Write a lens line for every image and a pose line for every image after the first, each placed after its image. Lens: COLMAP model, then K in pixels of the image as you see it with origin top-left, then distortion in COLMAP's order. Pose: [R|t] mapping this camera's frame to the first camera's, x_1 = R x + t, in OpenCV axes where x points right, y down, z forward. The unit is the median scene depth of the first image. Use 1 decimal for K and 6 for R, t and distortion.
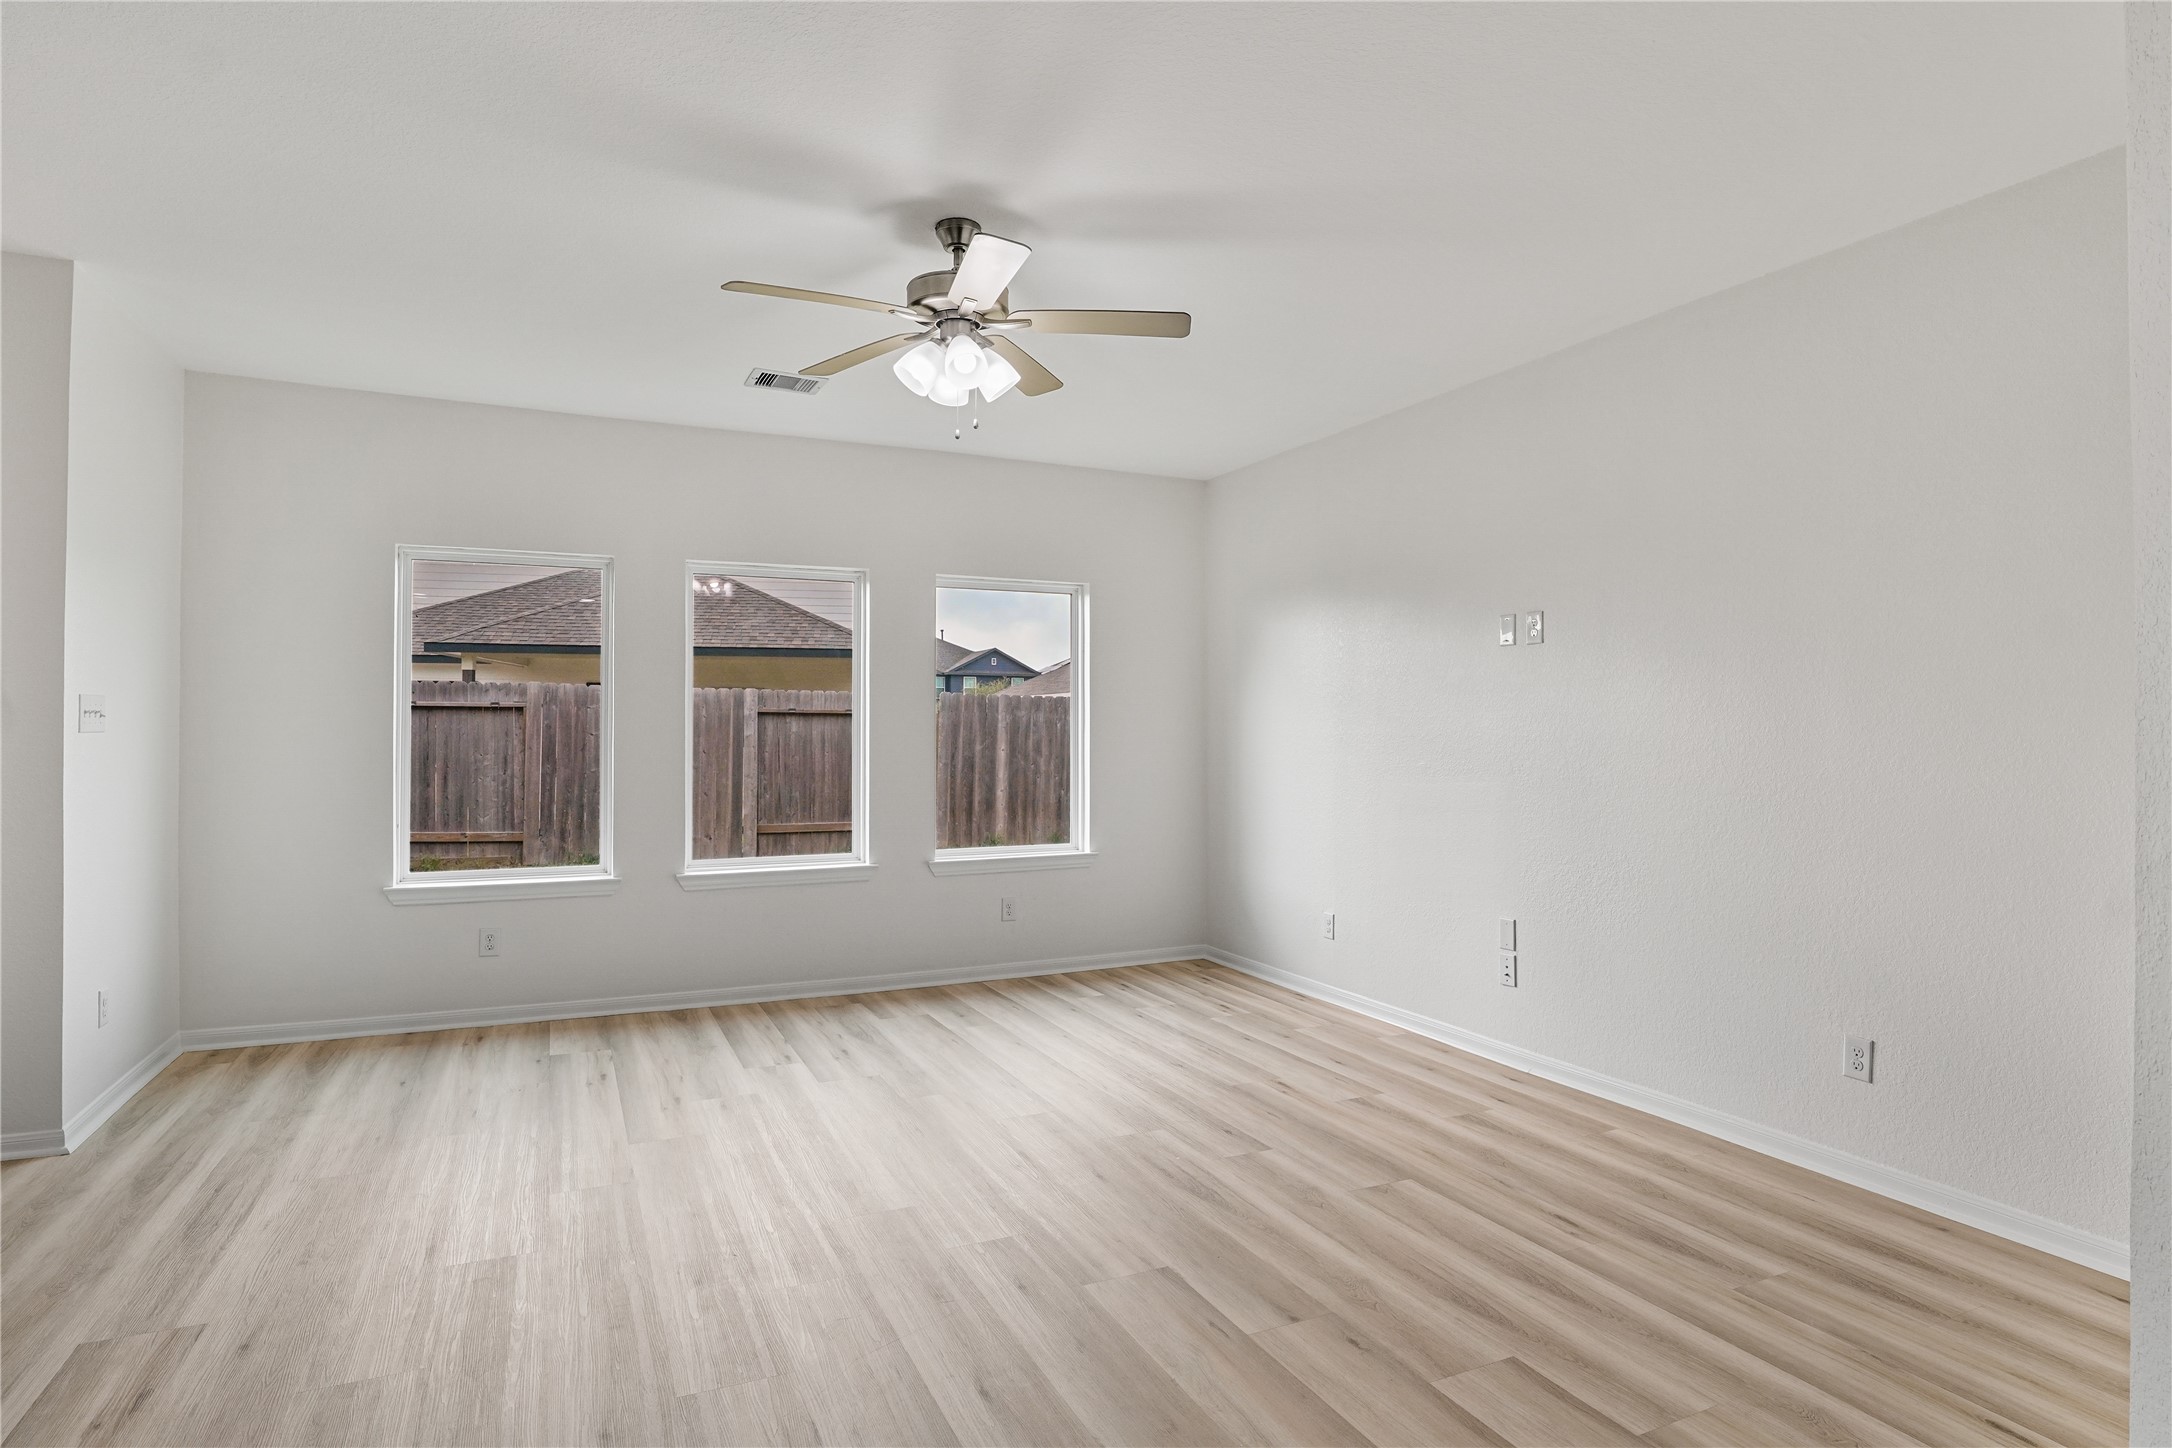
lens RADIAL K [[1150.9, 0, 1090.3], [0, 1150.9, 726.4], [0, 0, 1]] dist [-0.023248, -0.000028]
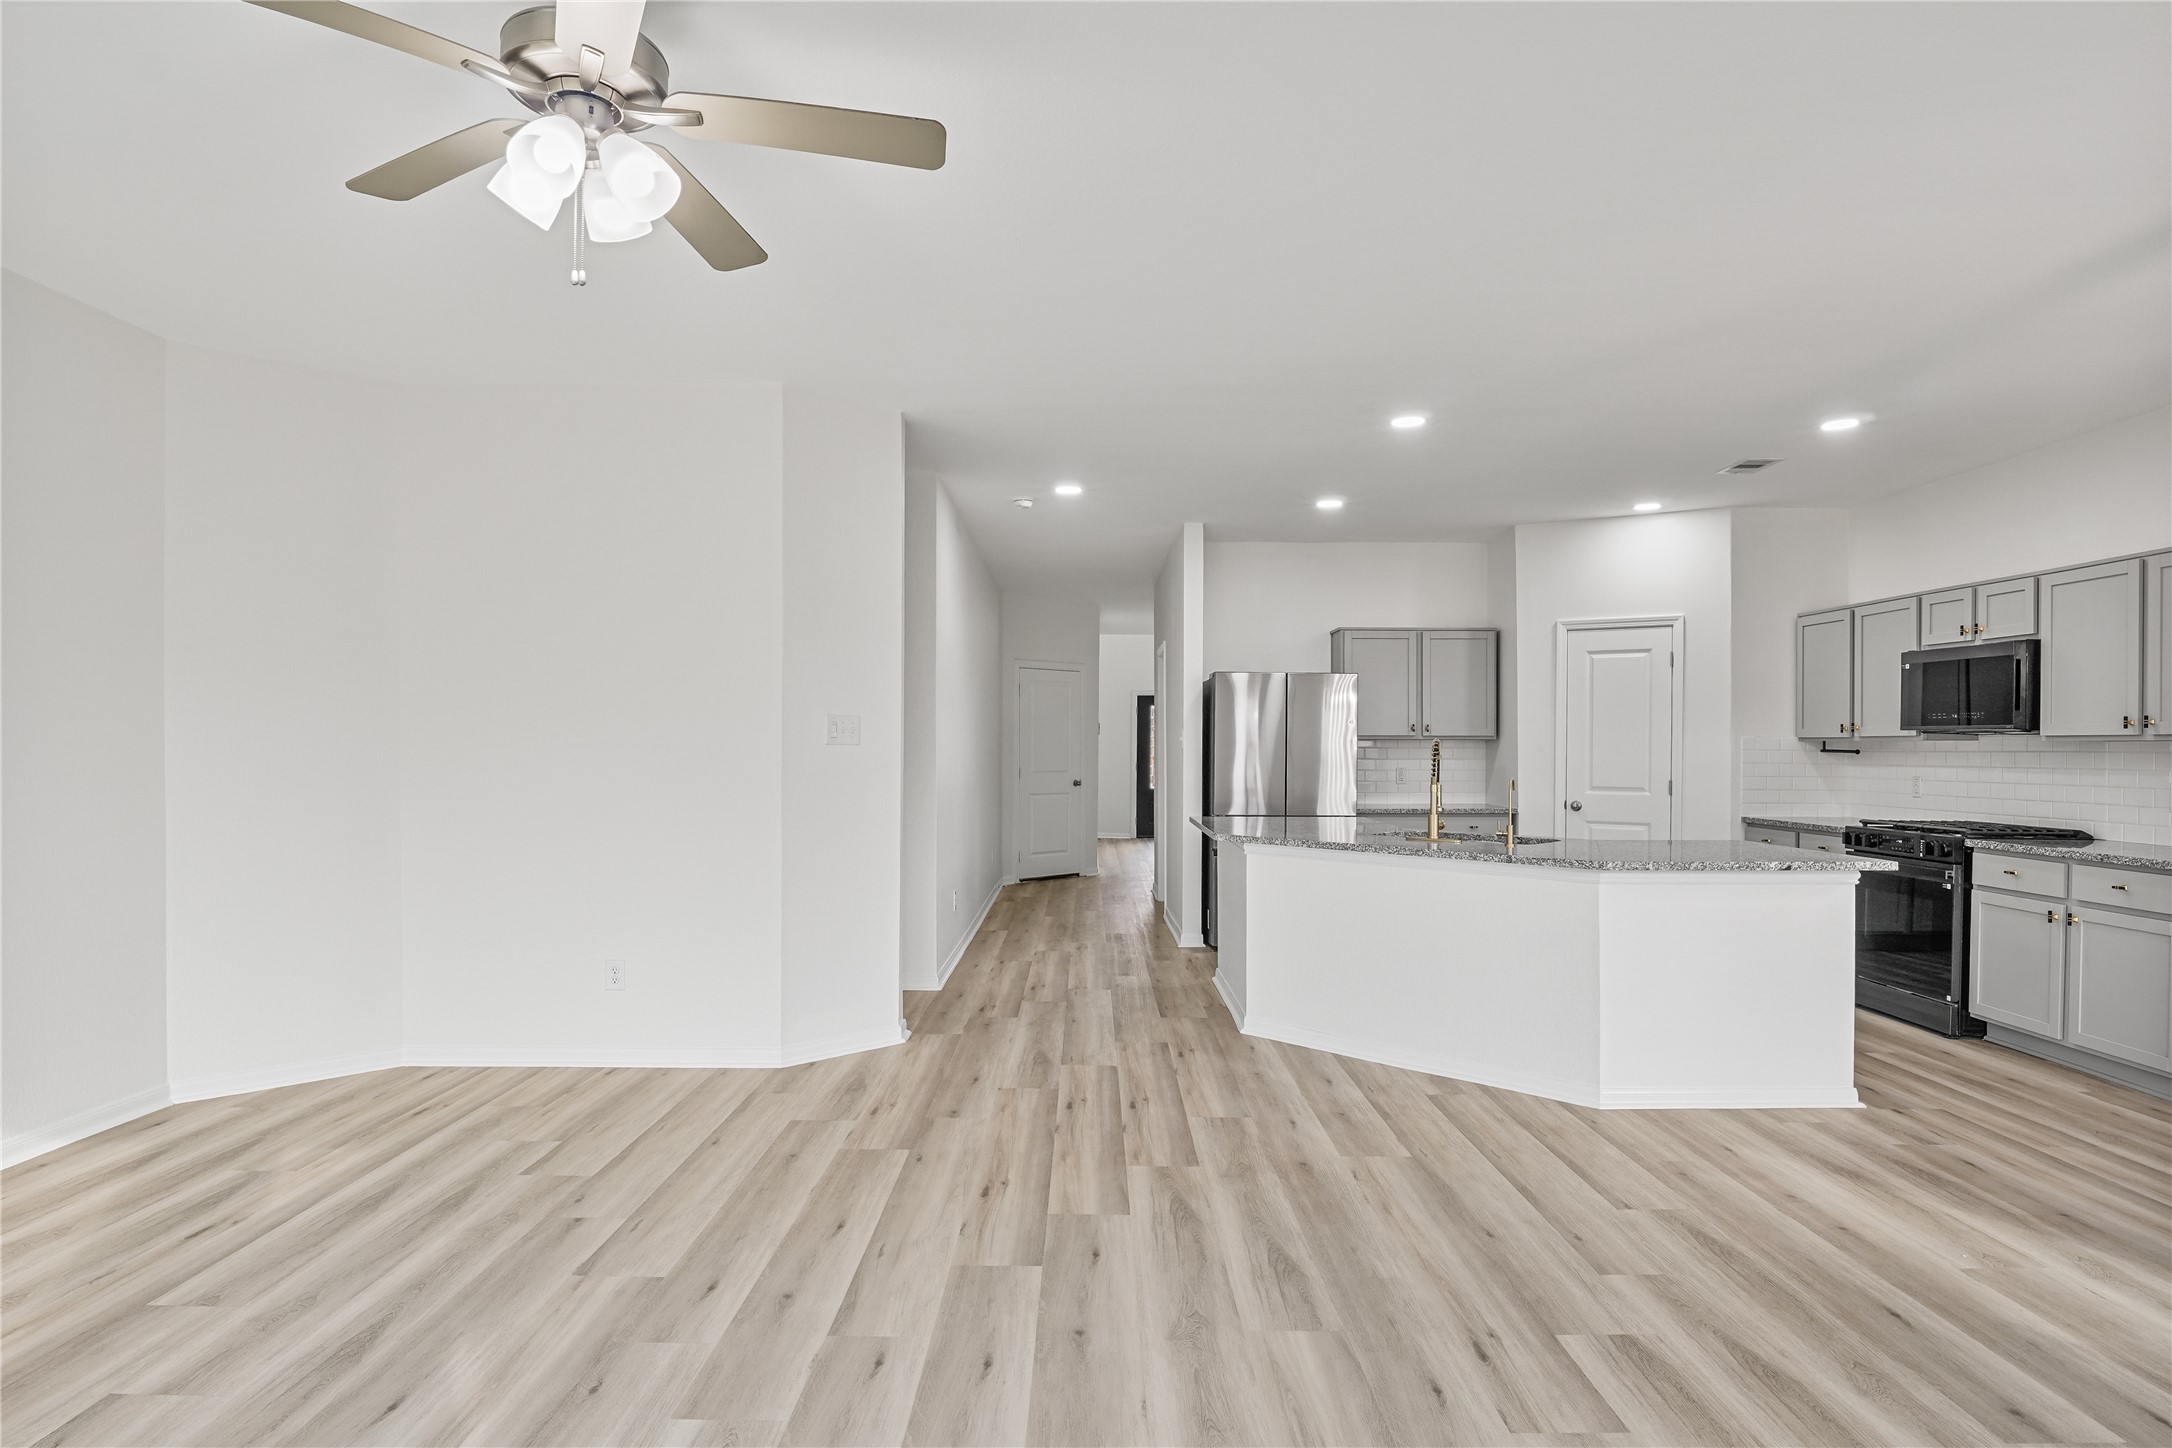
lens RADIAL K [[1176.9, 0, 1086.9], [0, 1176.9, 749.0], [0, 0, 1]] dist [-0.023049, 0.001015]
pose [[-0.903400, -0.006938, 0.428742, -0.339923], [-0.007583, 0.999971, 0.000203, 0.003635], [-0.428731, -0.003067, -0.903427, 0.759873]]
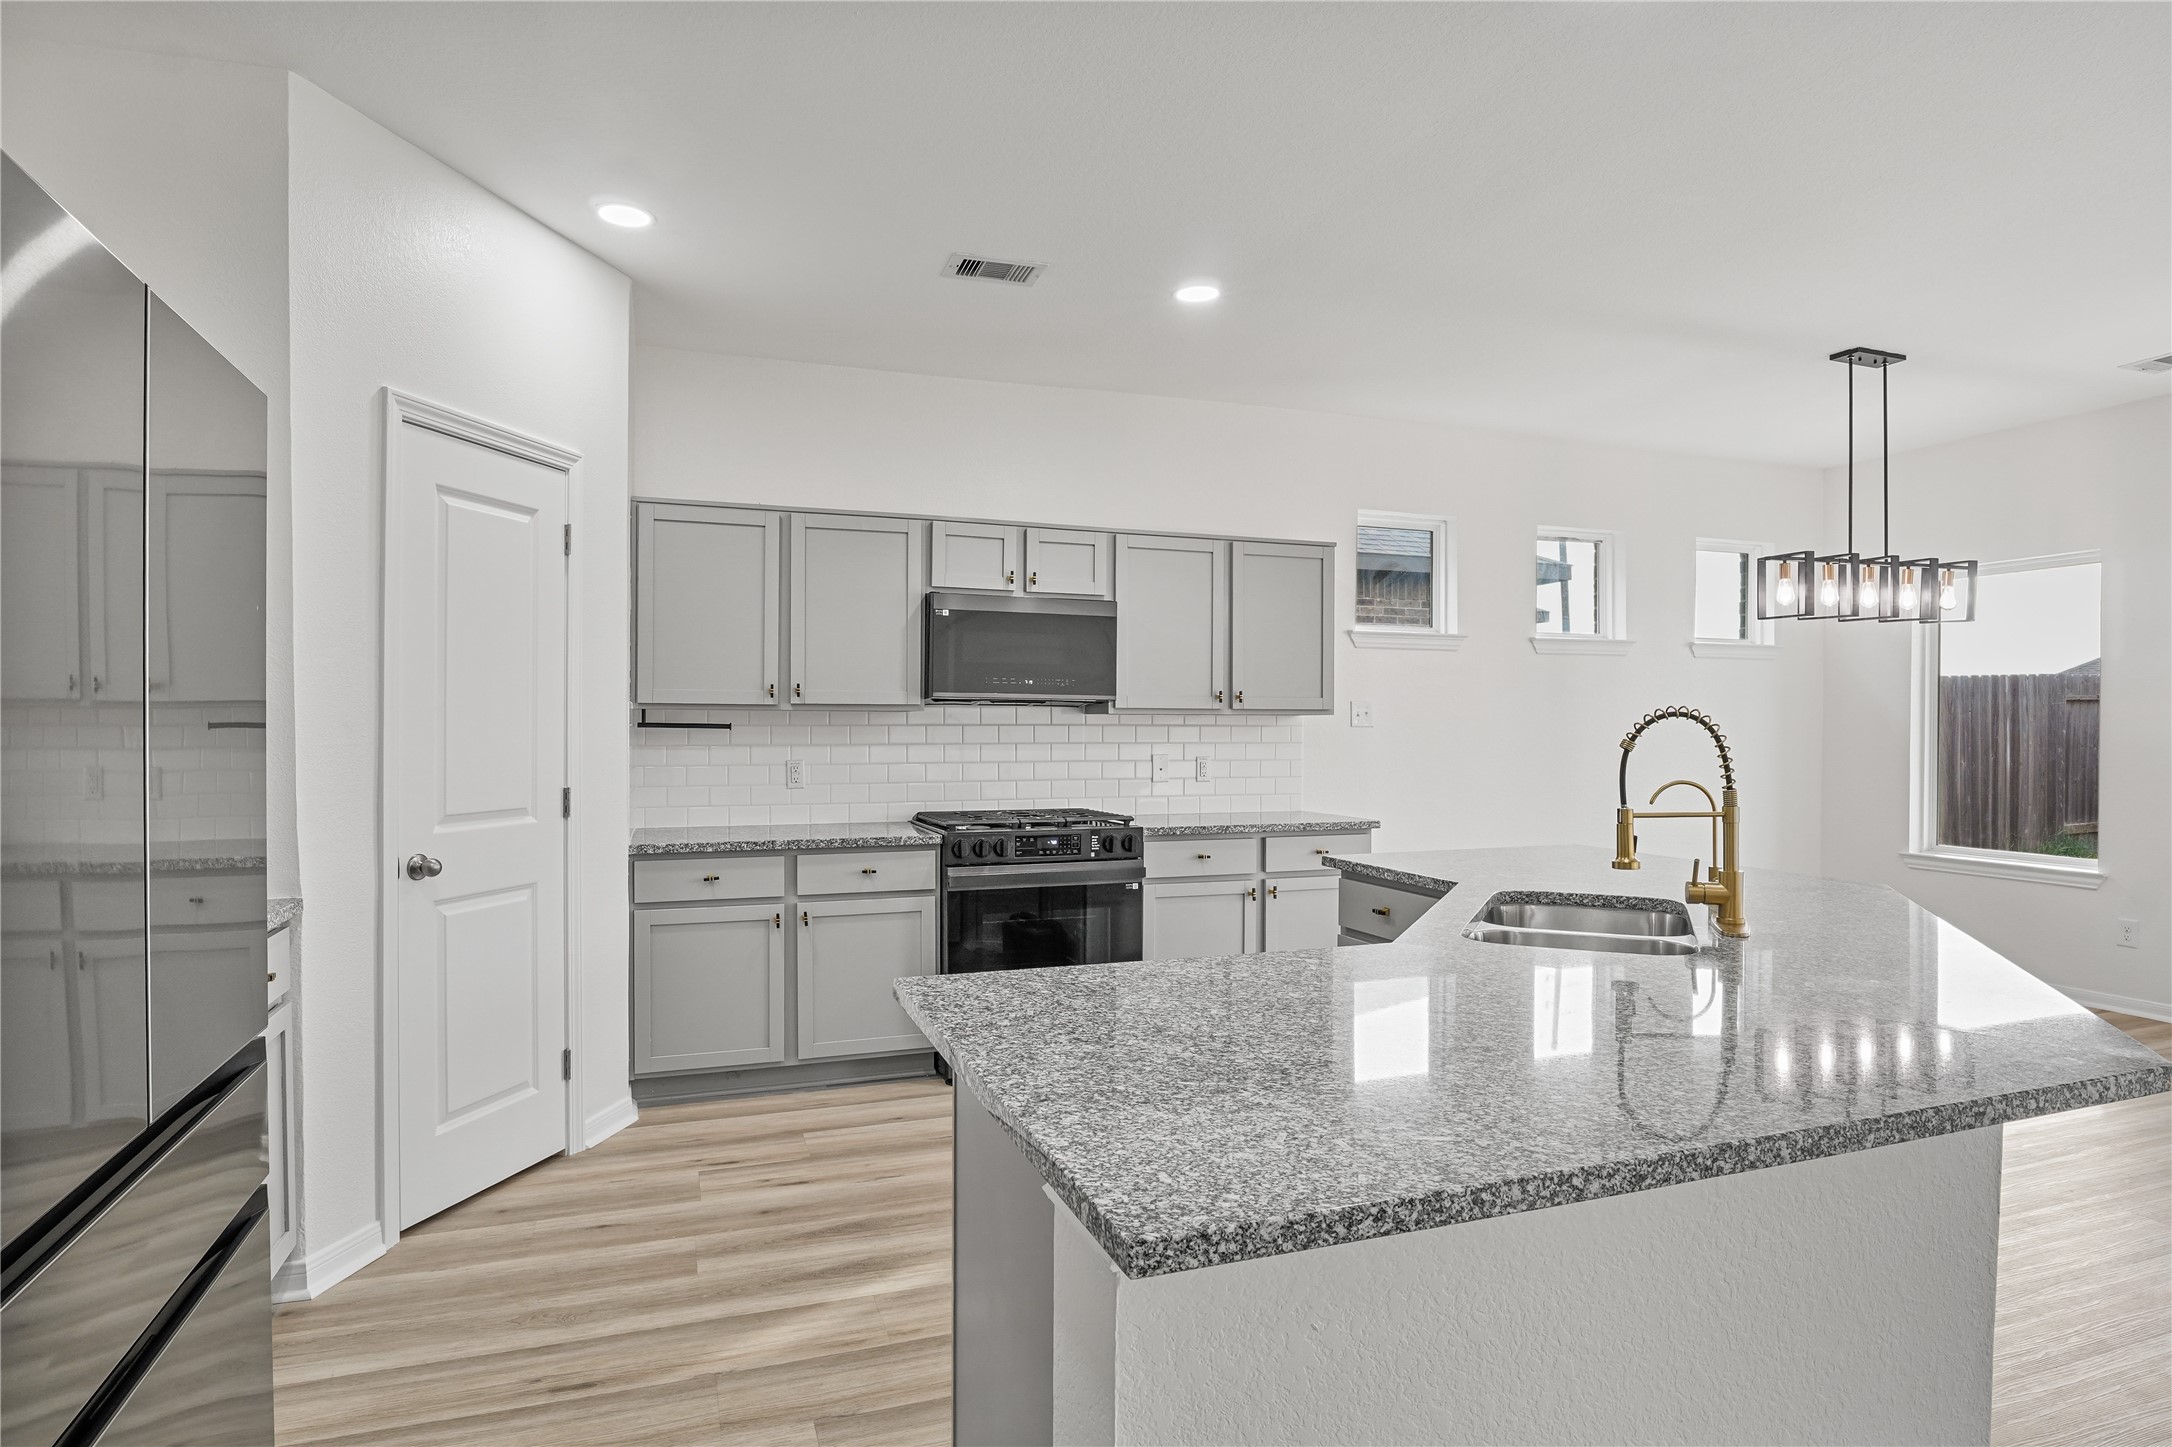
lens RADIAL K [[1171.6, 0, 1086.2], [0, 1171.6, 727.8], [0, 0, 1]] dist [-0.023678, 0.001369]
pose [[-0.095318, 0.000910, -0.995446, 0.162873], [0.000286, 1.000000, 0.000886, 0.001412], [0.995447, -0.000200, -0.095318, -0.214628]]
